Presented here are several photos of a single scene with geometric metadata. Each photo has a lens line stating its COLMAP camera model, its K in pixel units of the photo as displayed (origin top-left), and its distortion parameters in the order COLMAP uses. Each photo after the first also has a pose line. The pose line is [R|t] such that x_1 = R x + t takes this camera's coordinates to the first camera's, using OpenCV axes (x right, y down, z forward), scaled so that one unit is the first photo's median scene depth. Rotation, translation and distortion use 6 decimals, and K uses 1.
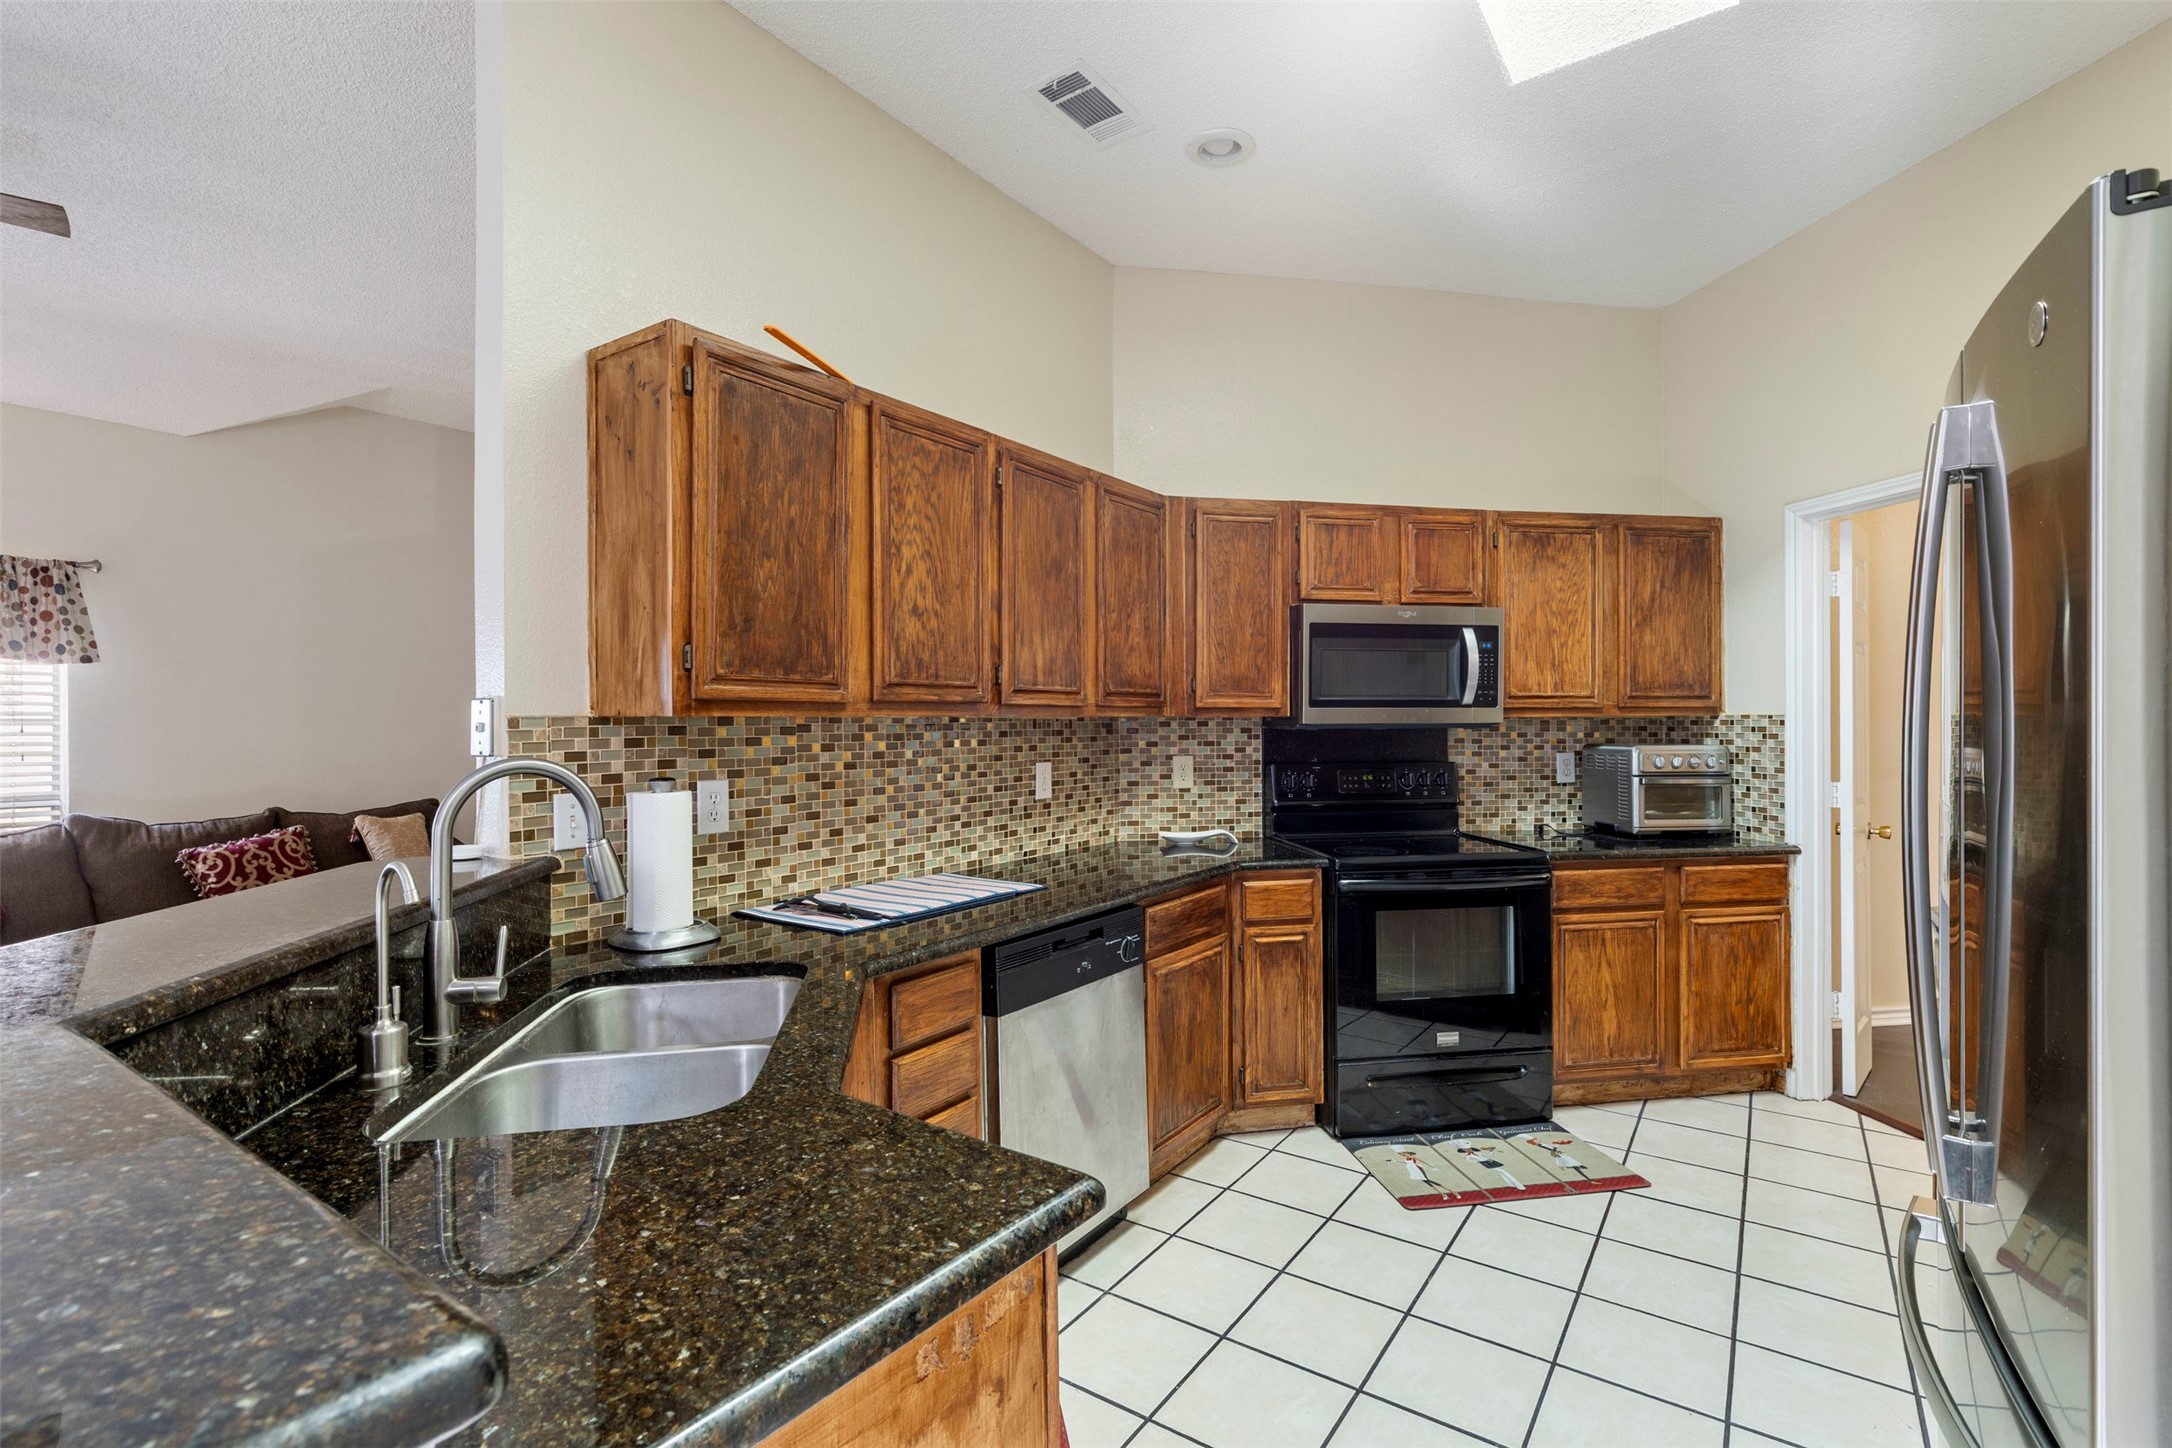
lens RADIAL K [[979.4, 0, 1099.8], [0, 979.4, 723.0], [0, 0, 1]] dist [0.005281, -0.000889]
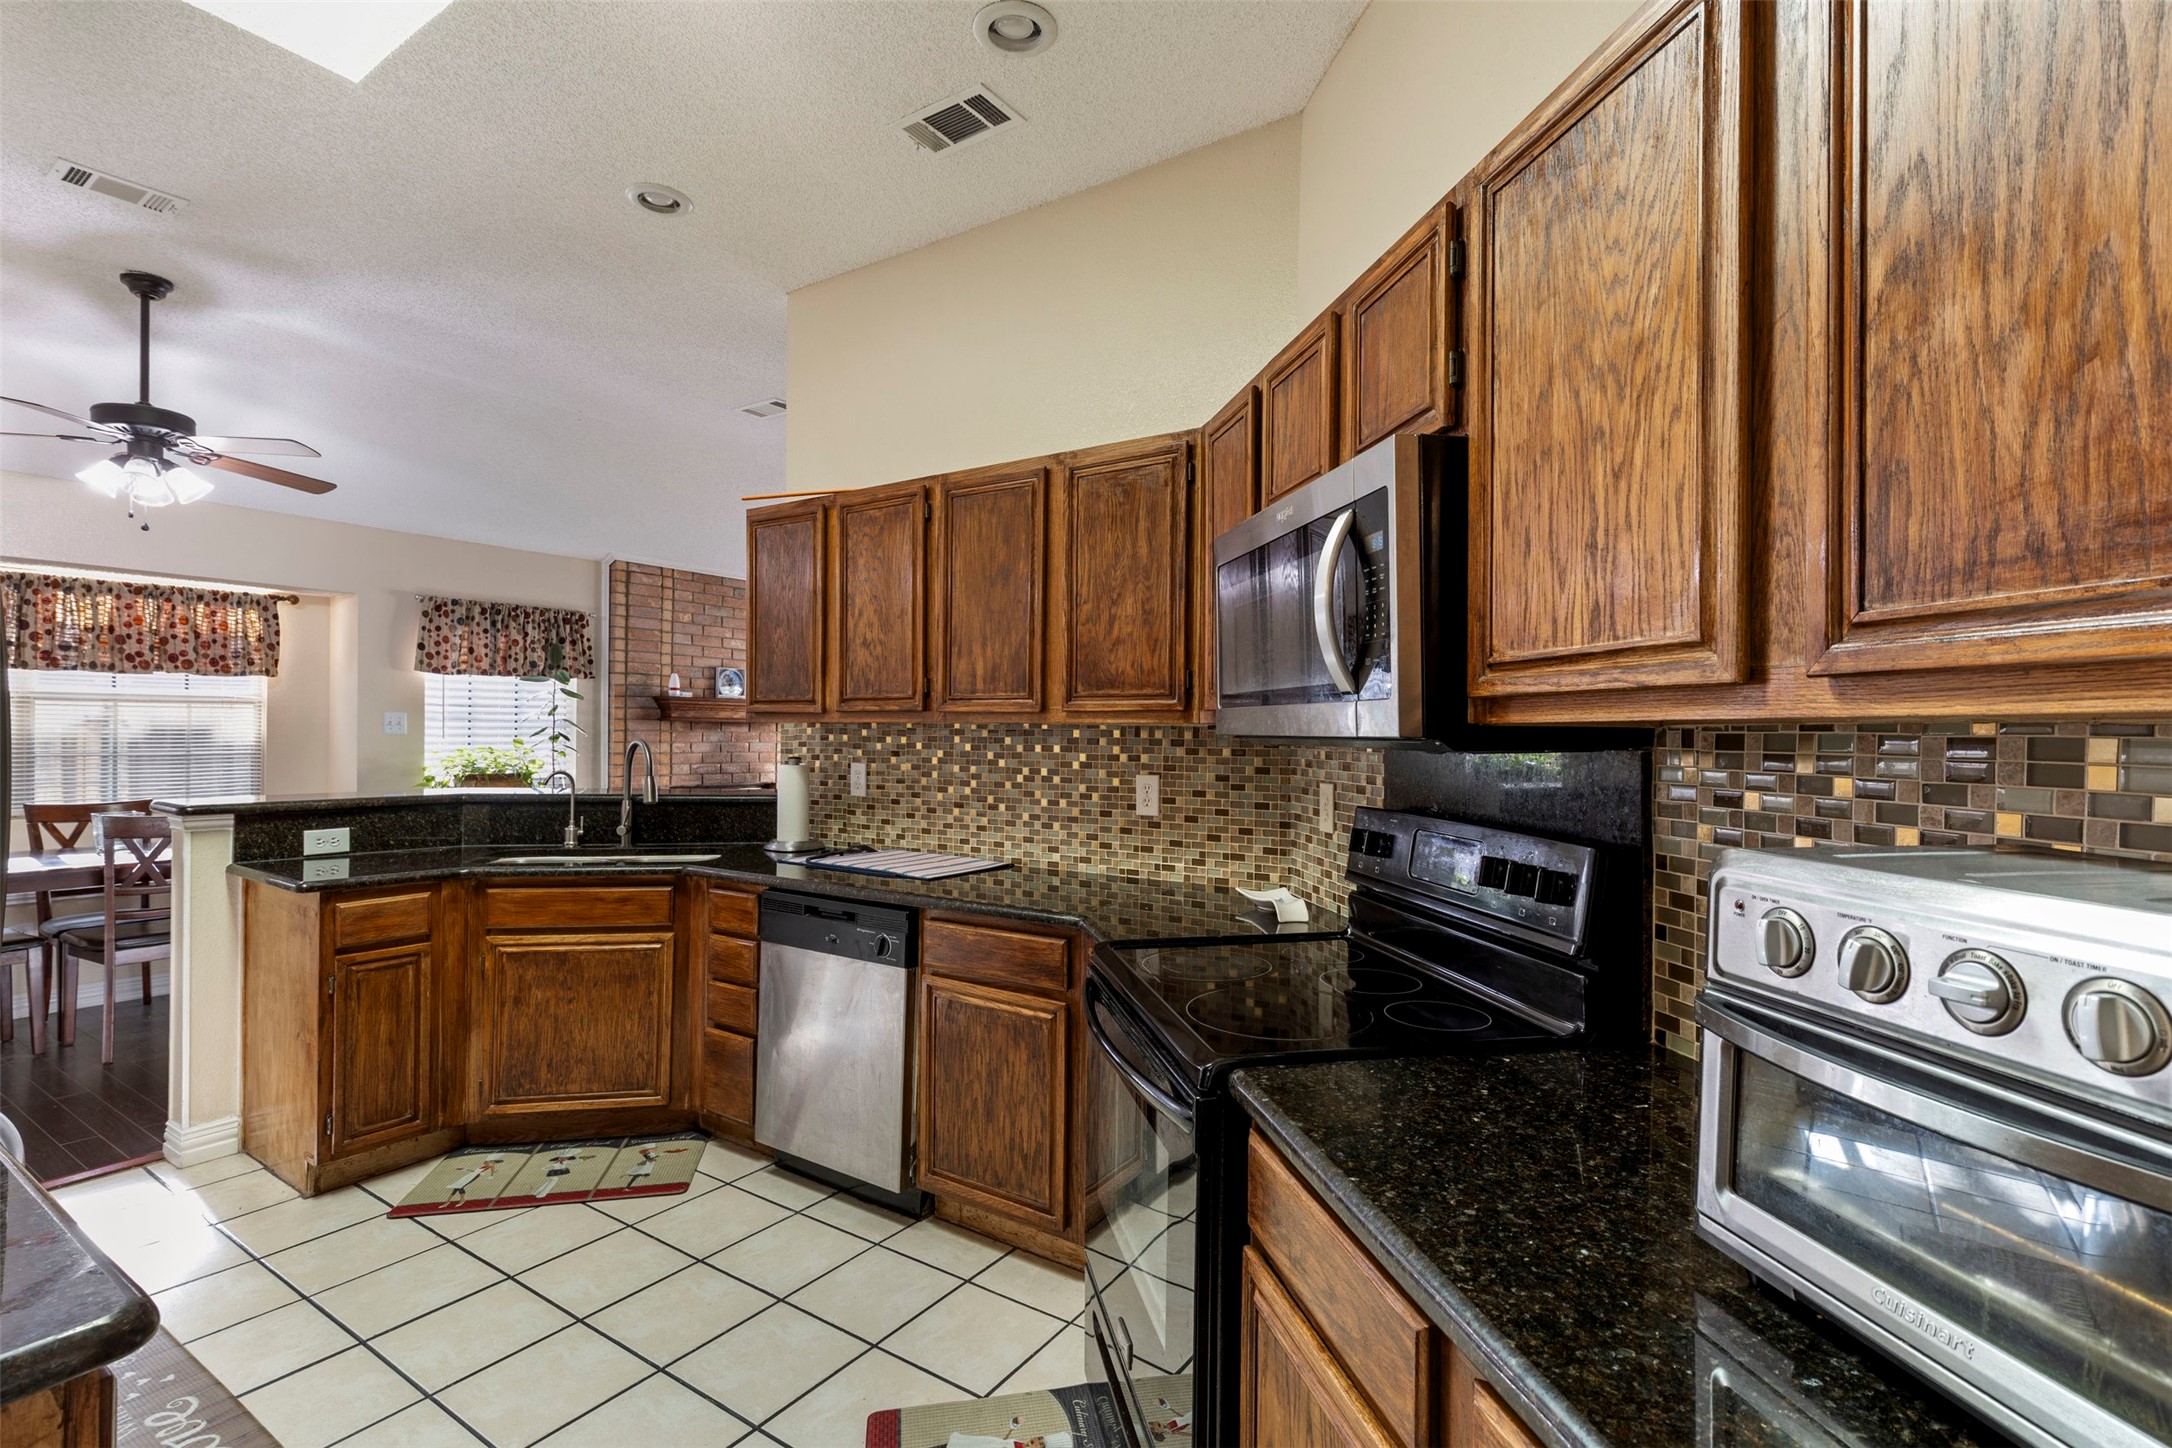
lens RADIAL K [[979.4, 0, 1085.5], [0, 979.4, 728.3], [0, 0, 1]] dist [0.005281, -0.000889]
pose [[0.021538, 0.003026, -0.999763, 0.757924], [-0.010557, 0.999940, 0.002799, -0.003806], [0.999712, 0.010494, 0.021569, 0.840365]]
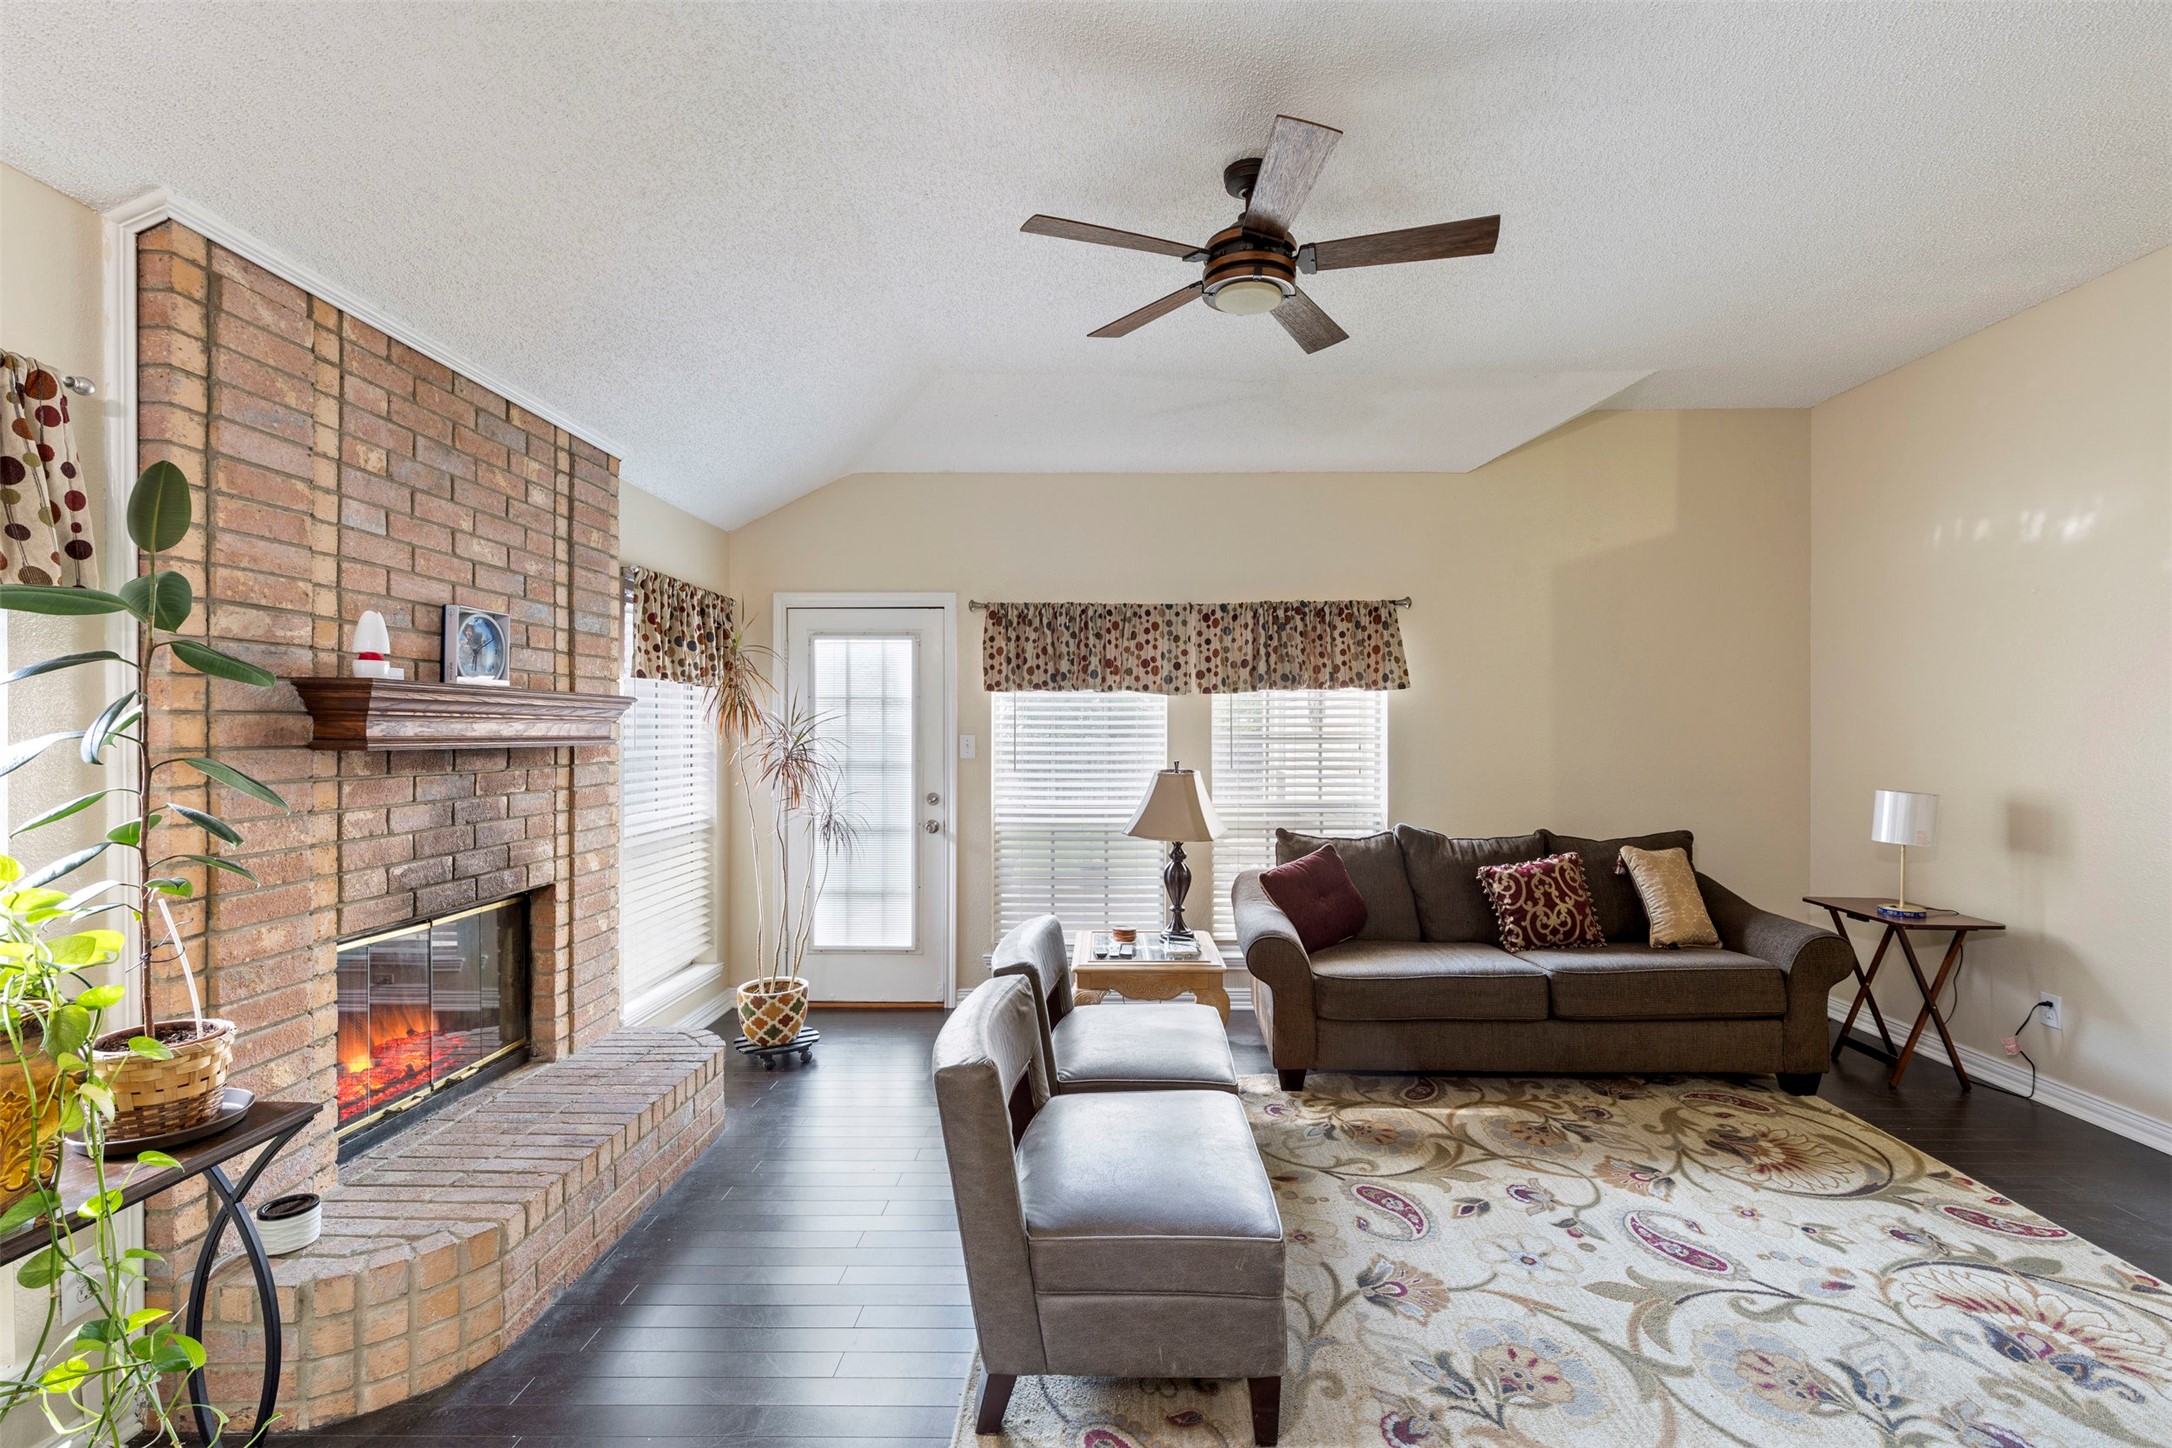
lens RADIAL K [[979.4, 0, 1108.0], [0, 979.4, 730.3], [0, 0, 1]] dist [0.005281, -0.000889]
pose [[0.561453, 0.005579, -0.827490, -0.357337], [-0.003069, 0.999984, 0.004660, -0.022363], [0.827503, -0.000077, 0.561462, 0.114328]]
